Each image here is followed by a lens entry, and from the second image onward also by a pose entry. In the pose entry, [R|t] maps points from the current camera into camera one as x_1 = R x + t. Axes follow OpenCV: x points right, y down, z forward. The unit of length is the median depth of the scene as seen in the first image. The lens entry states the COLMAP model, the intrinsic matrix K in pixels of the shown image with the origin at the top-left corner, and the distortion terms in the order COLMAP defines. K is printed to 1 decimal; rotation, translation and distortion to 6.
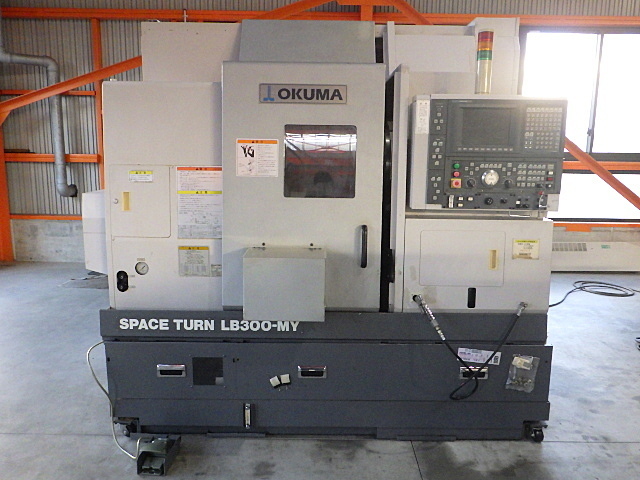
lens RADIAL K [[526.9, 0, 320.0], [0, 526.9, 240.0], [0, 0, 1]] dist [-0.004708, 0.005256]
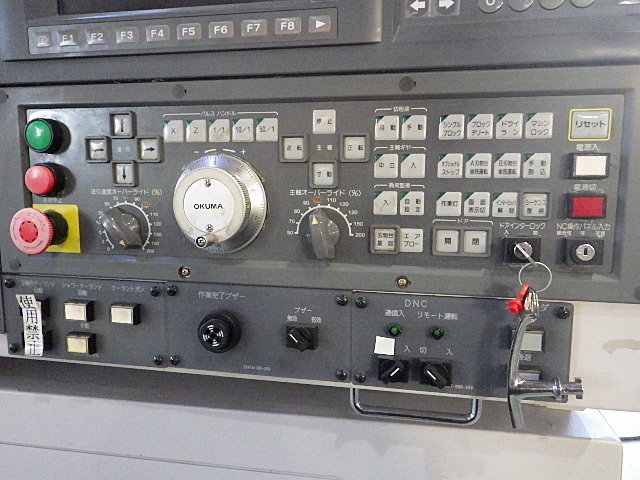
lens RADIAL K [[526.9, 0, 320.0], [0, 526.9, 240.0], [0, 0, 1]] dist [-0.004708, 0.005256]
pose [[0.985104, 0.012345, -0.171518, 0.387237], [-0.019630, 0.998973, -0.040843, -0.098537], [0.170837, 0.043602, 0.984334, 0.837768]]
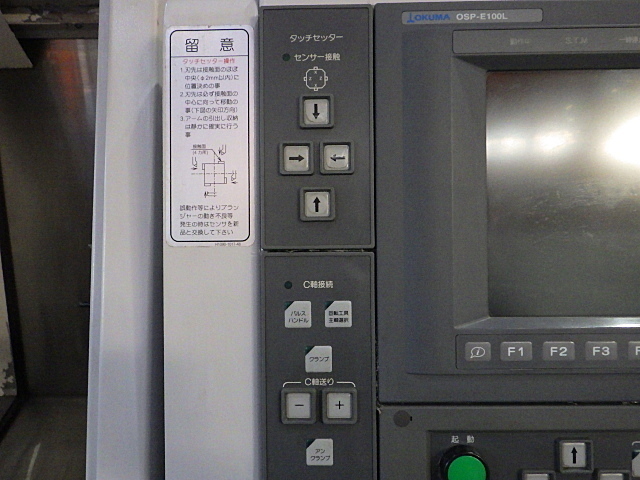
lens RADIAL K [[526.9, 0, 320.0], [0, 526.9, 240.0], [0, 0, 1]] dist [-0.004708, 0.005256]
pose [[0.999594, -0.022499, 0.017476, 0.220889], [0.025259, 0.983634, -0.178400, -0.176580], [-0.013176, 0.178769, 0.983803, 0.854824]]
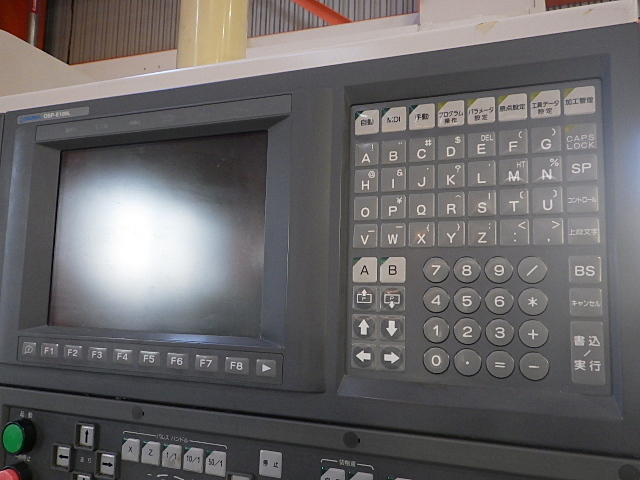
lens RADIAL K [[526.9, 0, 320.0], [0, 526.9, 240.0], [0, 0, 1]] dist [-0.004708, 0.005256]
pose [[0.946037, -0.023040, -0.323240, 0.425753], [-0.068831, 0.960423, -0.269908, -0.165111], [0.316666, 0.277591, 0.907009, 0.843370]]
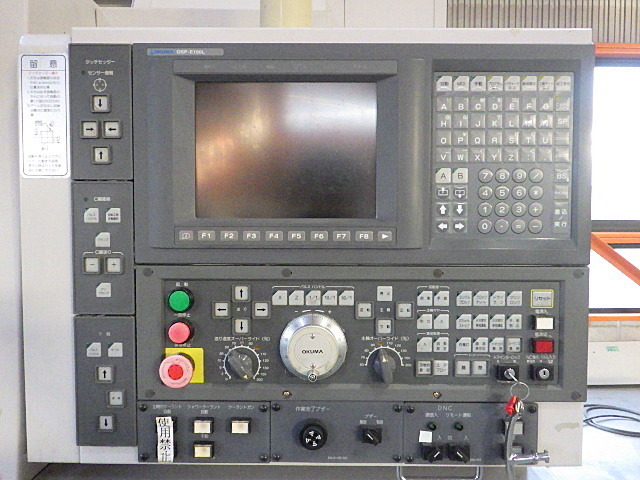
lens RADIAL K [[526.9, 0, 320.0], [0, 526.9, 240.0], [0, 0, 1]] dist [-0.004708, 0.005256]
pose [[0.999389, -0.011114, 0.033150, 0.319557], [0.015131, 0.992230, -0.123496, -0.137055], [-0.031520, 0.123923, 0.991791, 0.740072]]
